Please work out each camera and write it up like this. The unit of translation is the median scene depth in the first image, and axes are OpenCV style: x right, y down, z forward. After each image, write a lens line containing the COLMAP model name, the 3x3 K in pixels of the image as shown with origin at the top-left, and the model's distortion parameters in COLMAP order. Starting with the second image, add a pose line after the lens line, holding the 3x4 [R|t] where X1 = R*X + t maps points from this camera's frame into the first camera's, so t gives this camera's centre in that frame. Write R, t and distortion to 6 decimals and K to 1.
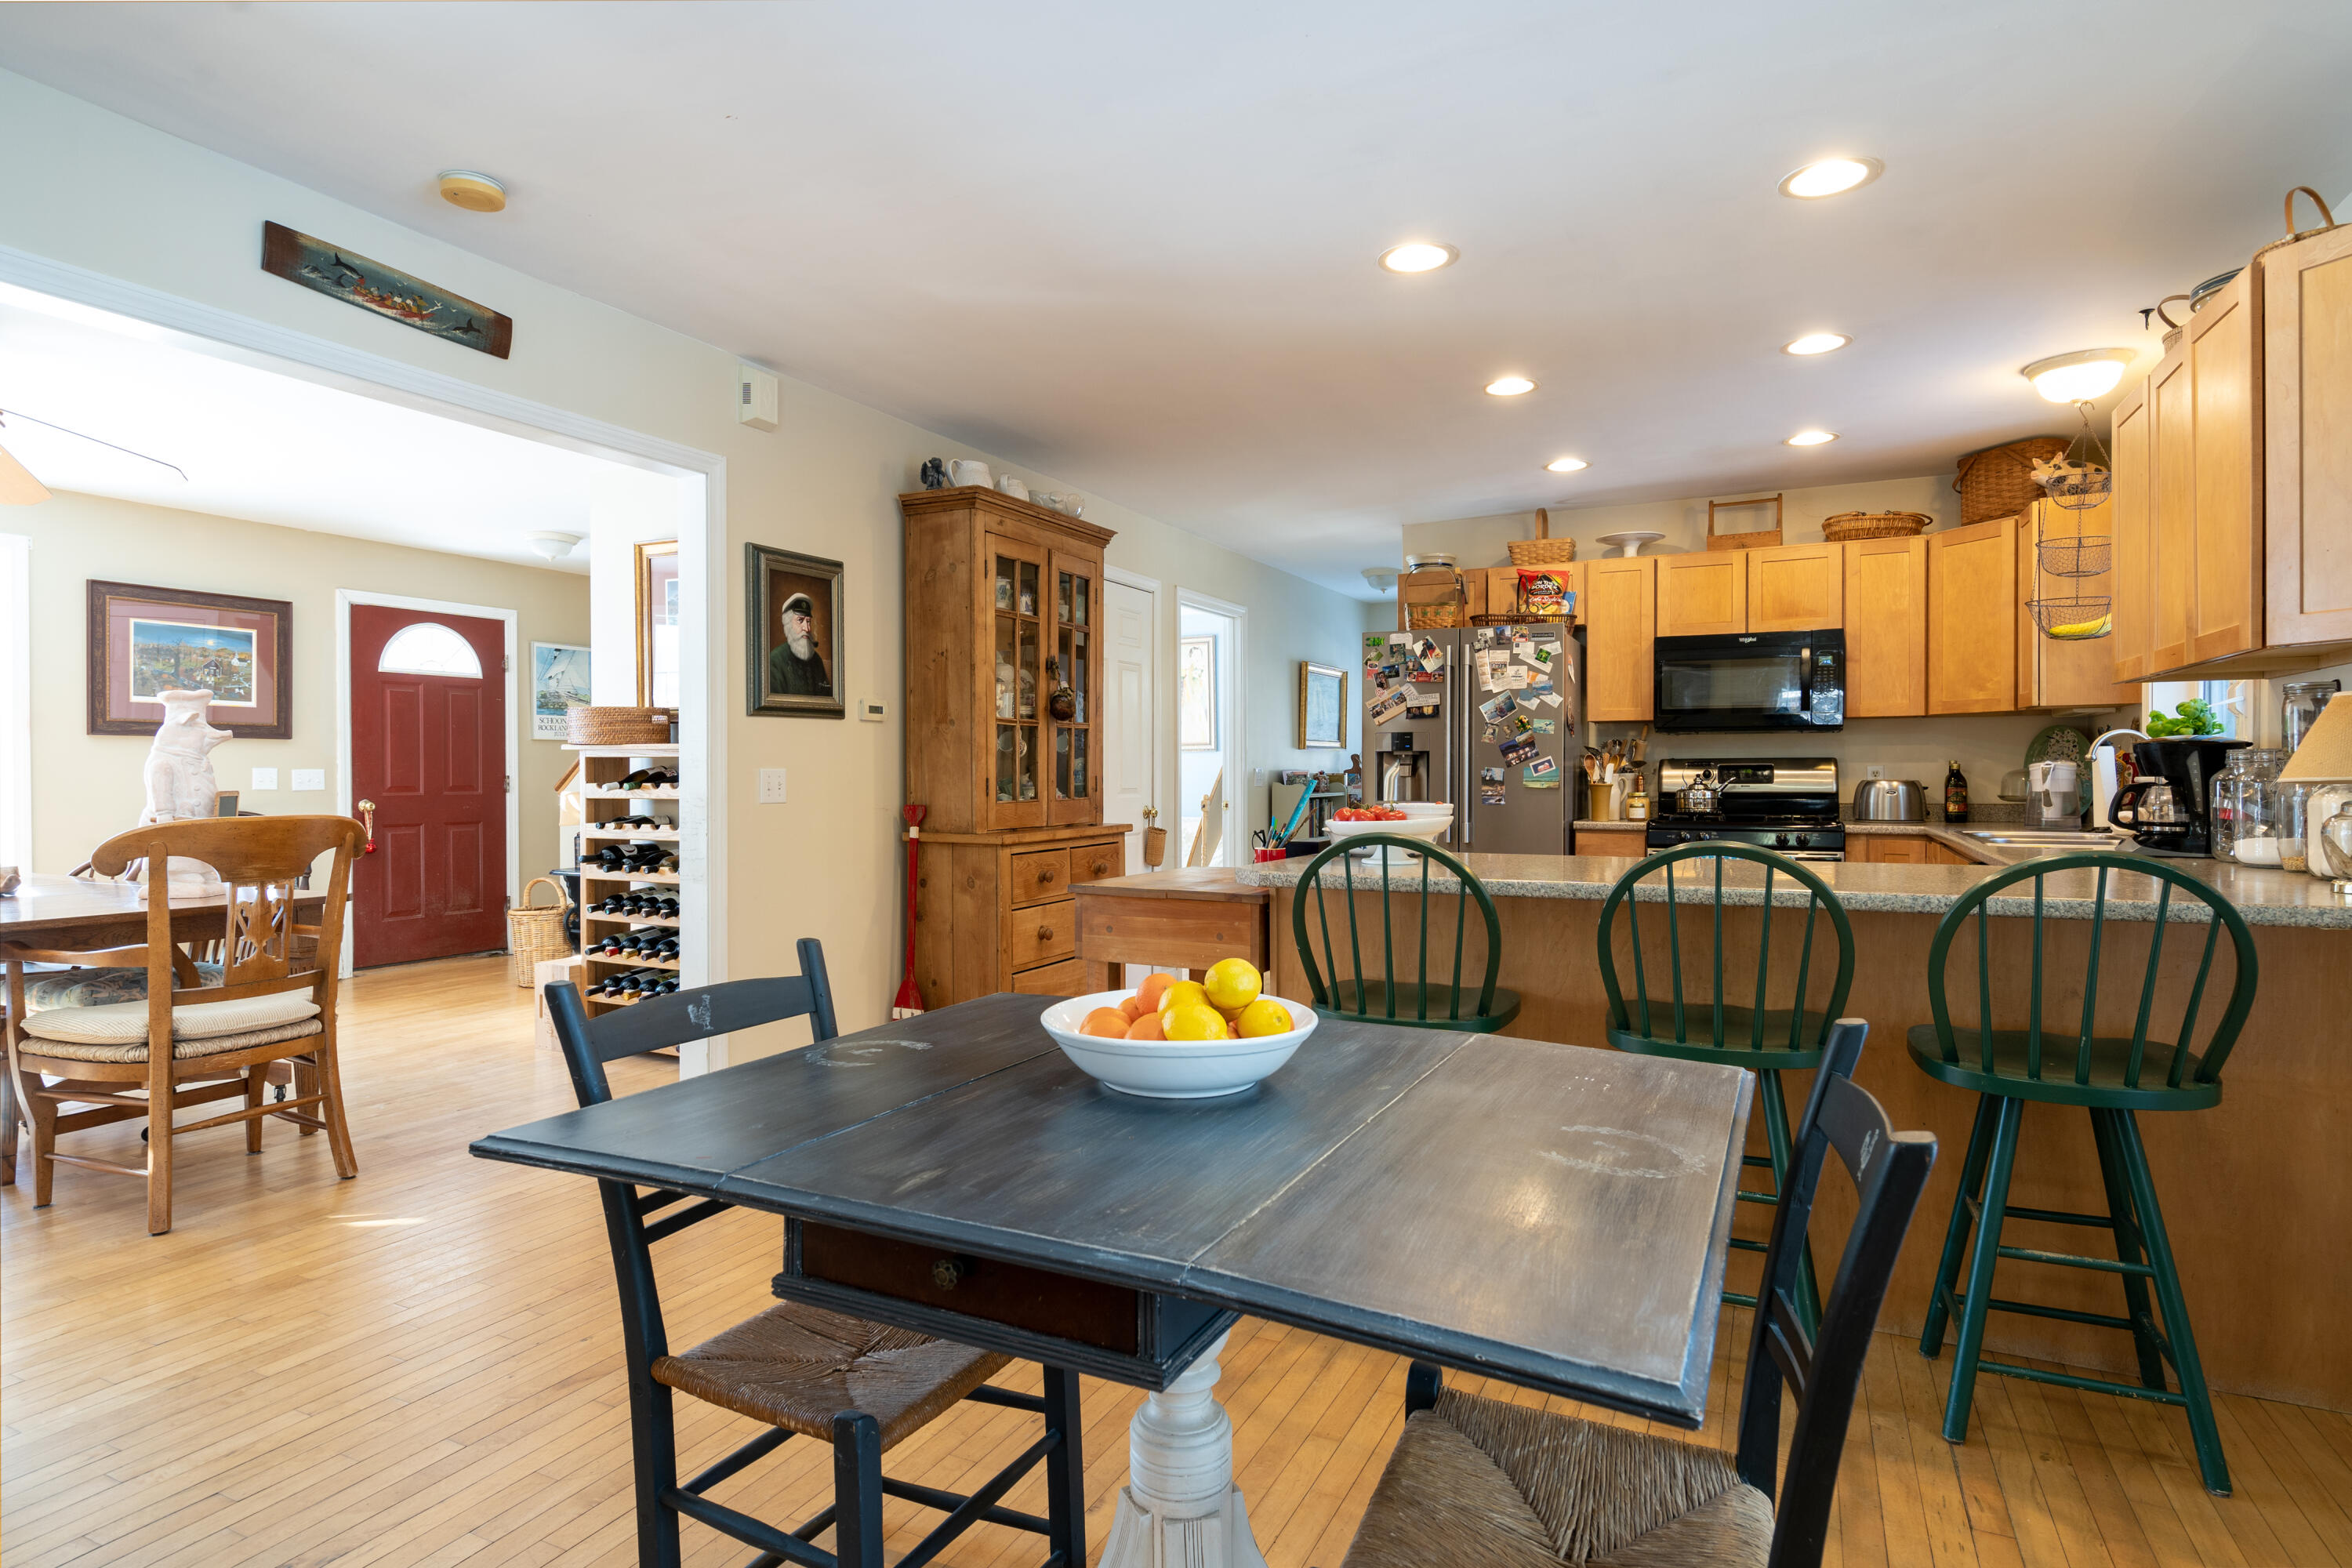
lens RADIAL K [[1235.6, 0, 1177.5], [0, 1235.6, 782.9], [0, 0, 1]] dist [0.001199, 0.000712]
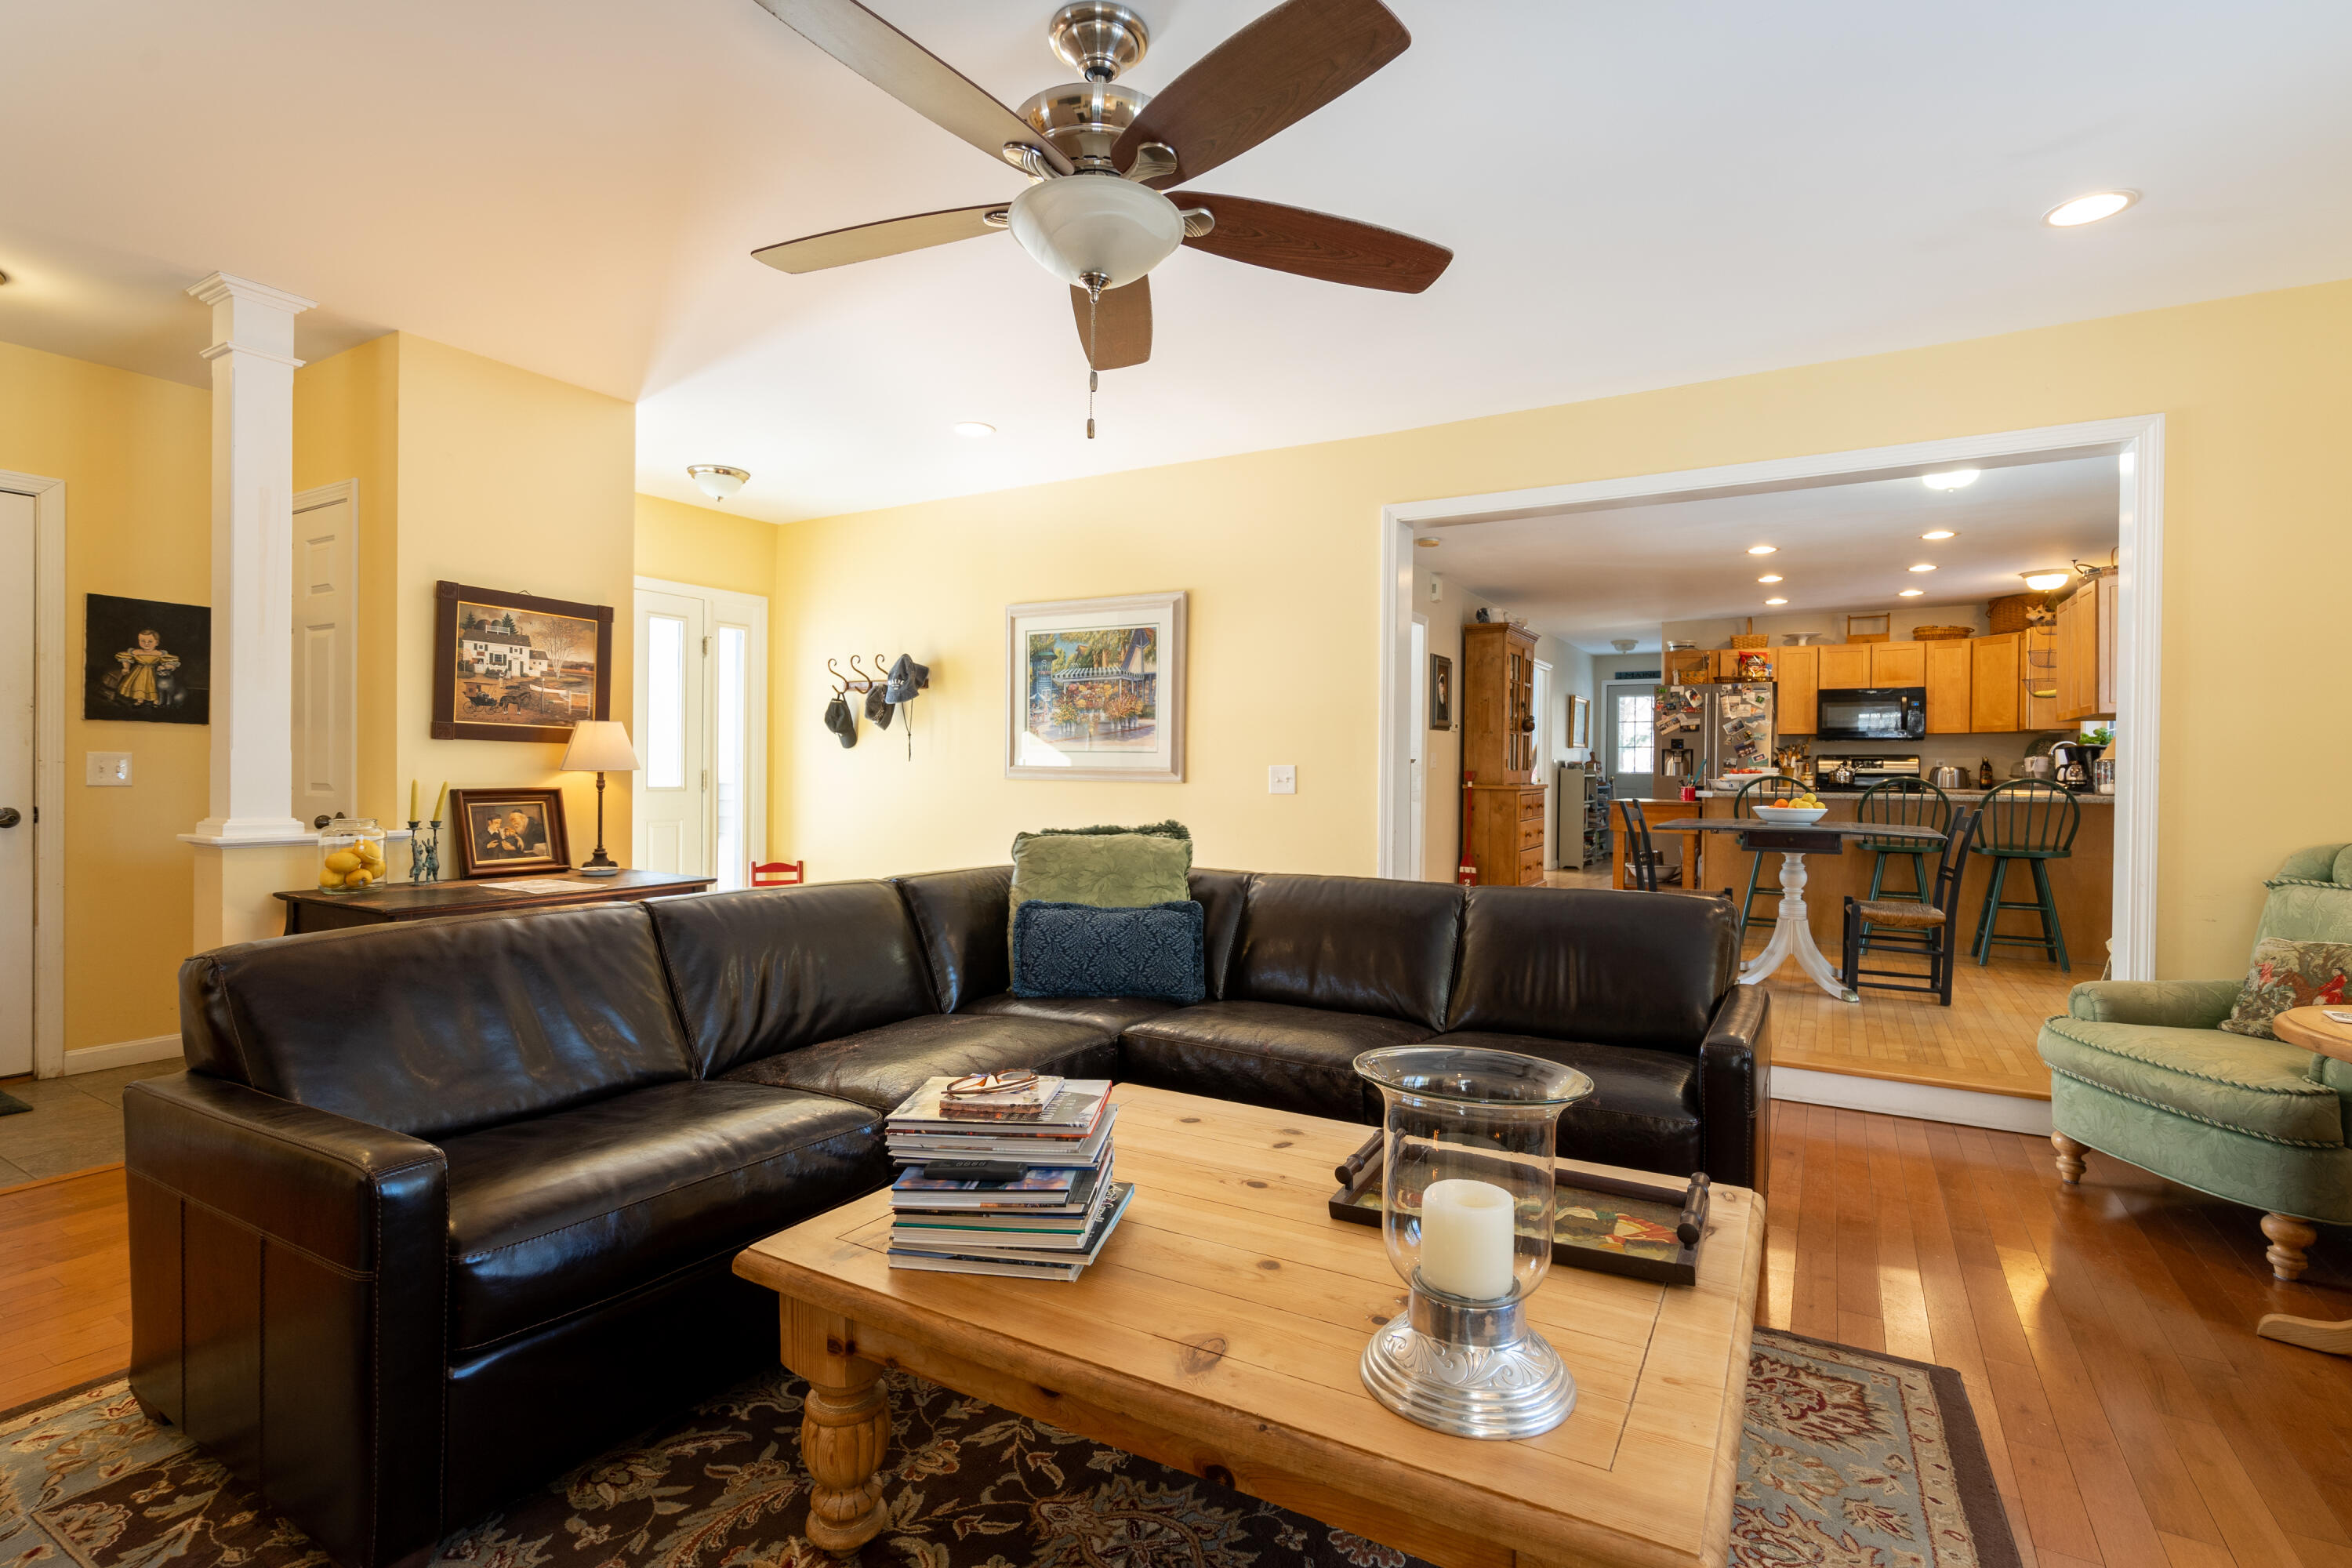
lens RADIAL K [[1073.1, 0, 1194.5], [0, 1073.1, 776.3], [0, 0, 1]] dist [-0.000653, 0.000919]
pose [[0.997206, 0.012292, -0.073680, -0.470844], [-0.012559, 0.999916, -0.003157, 0.033102], [0.073635, 0.004073, 0.997277, -0.748791]]
